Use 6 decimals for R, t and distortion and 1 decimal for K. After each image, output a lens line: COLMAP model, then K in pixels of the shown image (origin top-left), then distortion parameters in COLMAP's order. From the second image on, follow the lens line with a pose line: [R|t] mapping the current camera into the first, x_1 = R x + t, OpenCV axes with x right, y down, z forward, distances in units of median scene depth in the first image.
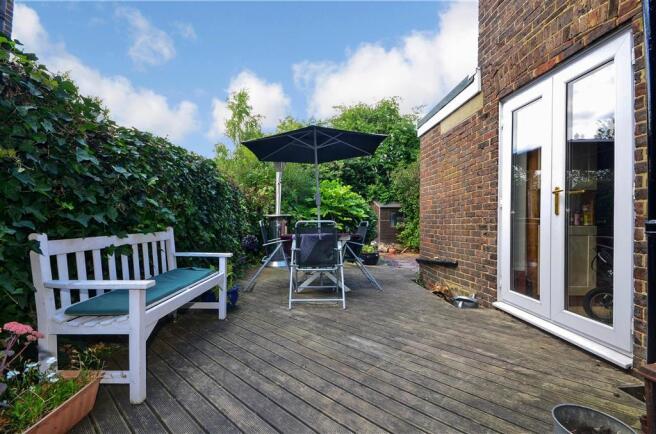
lens RADIAL K [[285.2, 0, 329.4], [0, 285.2, 214.5], [0, 0, 1]] dist [-0.003765, -0.002632]
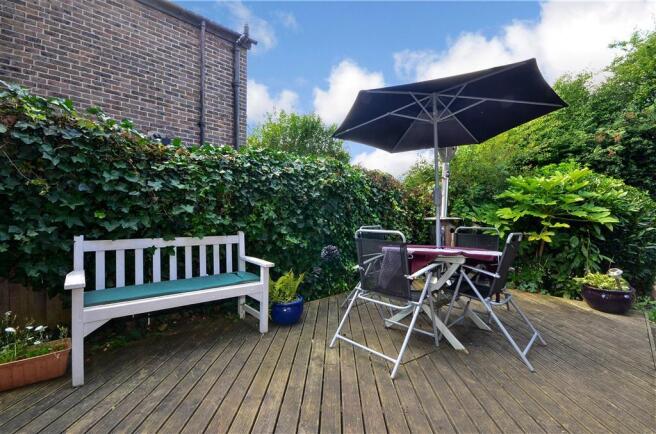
lens RADIAL K [[285.2, 0, 329.4], [0, 285.2, 217.7], [0, 0, 1]] dist [-0.003765, -0.002632]
pose [[0.647739, 0.010814, -0.761786, 0.524692], [0.000757, 0.999890, 0.014838, -0.025523], [0.761862, -0.010187, 0.647659, 0.626188]]
